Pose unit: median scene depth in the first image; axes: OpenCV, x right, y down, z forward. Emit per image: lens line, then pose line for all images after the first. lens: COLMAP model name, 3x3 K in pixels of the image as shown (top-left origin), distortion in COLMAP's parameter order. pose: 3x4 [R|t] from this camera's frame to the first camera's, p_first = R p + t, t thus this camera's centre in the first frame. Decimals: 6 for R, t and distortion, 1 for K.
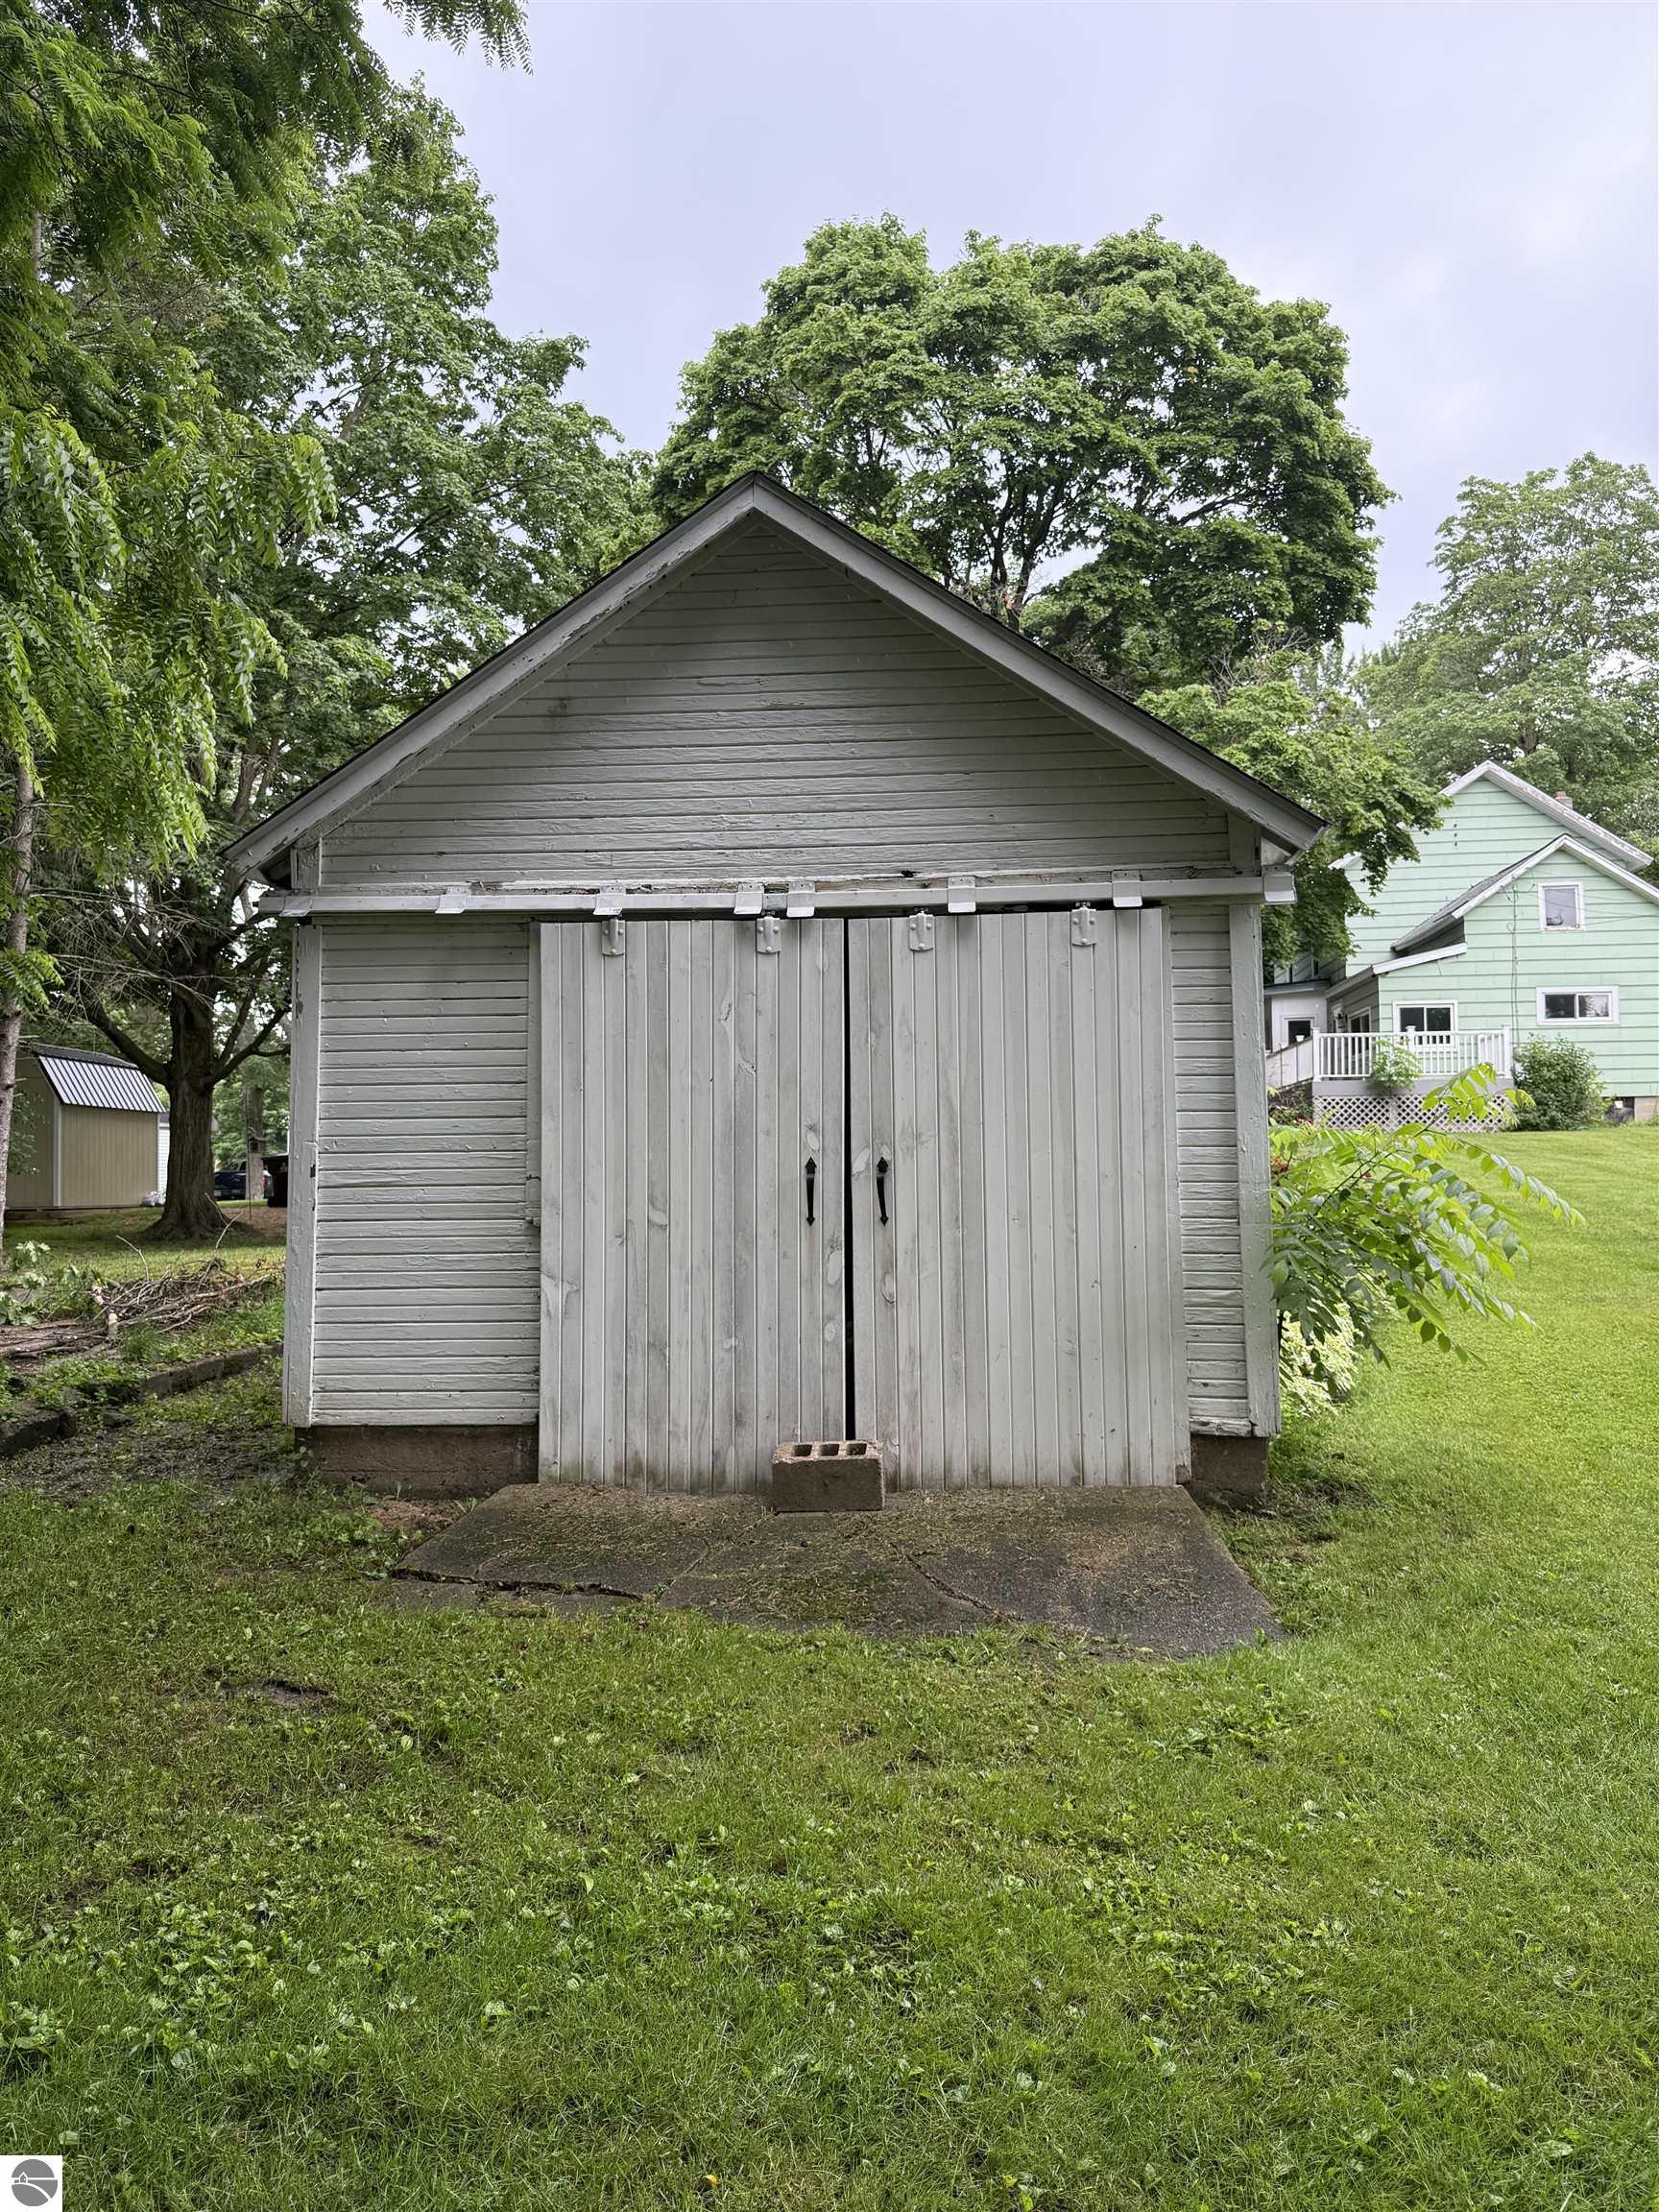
lens RADIAL K [[1548.5, 0, 829.5], [0, 1548.5, 1106.0], [0, 0, 1]] dist [0.102723, -0.170464]
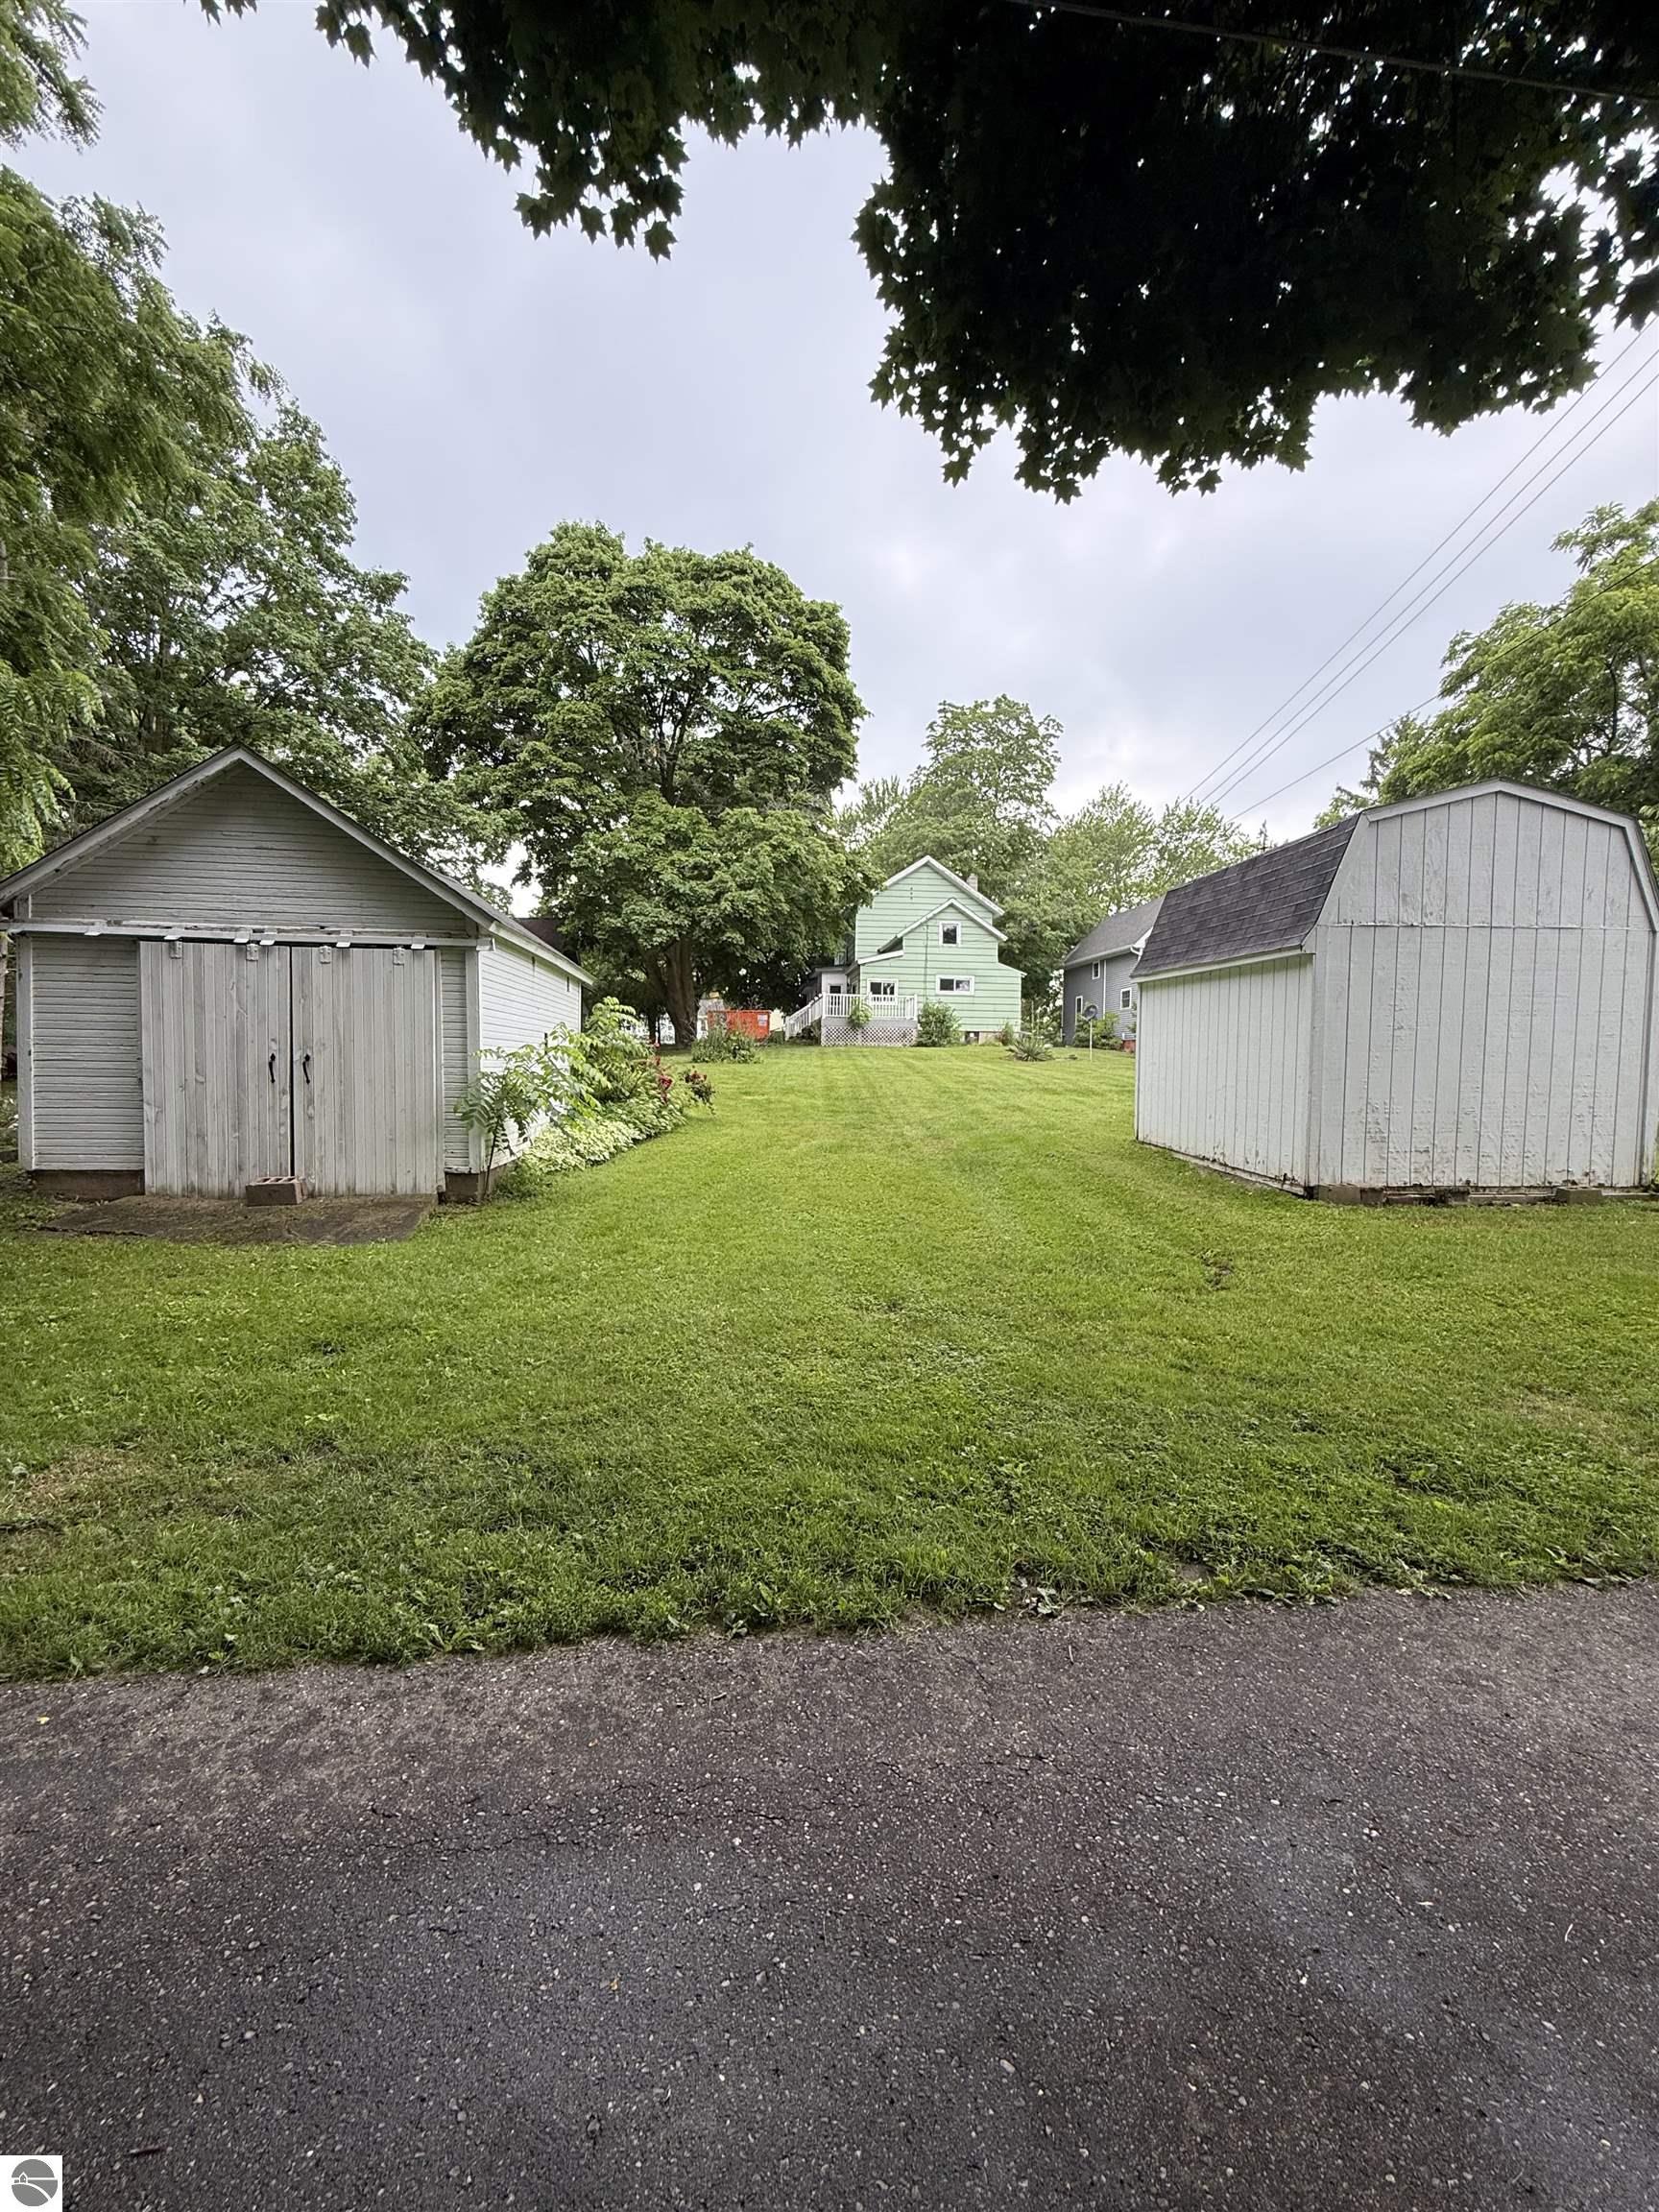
lens RADIAL K [[879.5, 0, 825.3], [0, 879.5, 1100.0], [0, 0, 1]] dist [0.000127, 0.000347]
pose [[0.980561, 0.016332, 0.195533, 0.117317], [-0.033263, 0.995942, 0.083623, -0.007265], [-0.193374, -0.088501, 0.977125, -0.091579]]
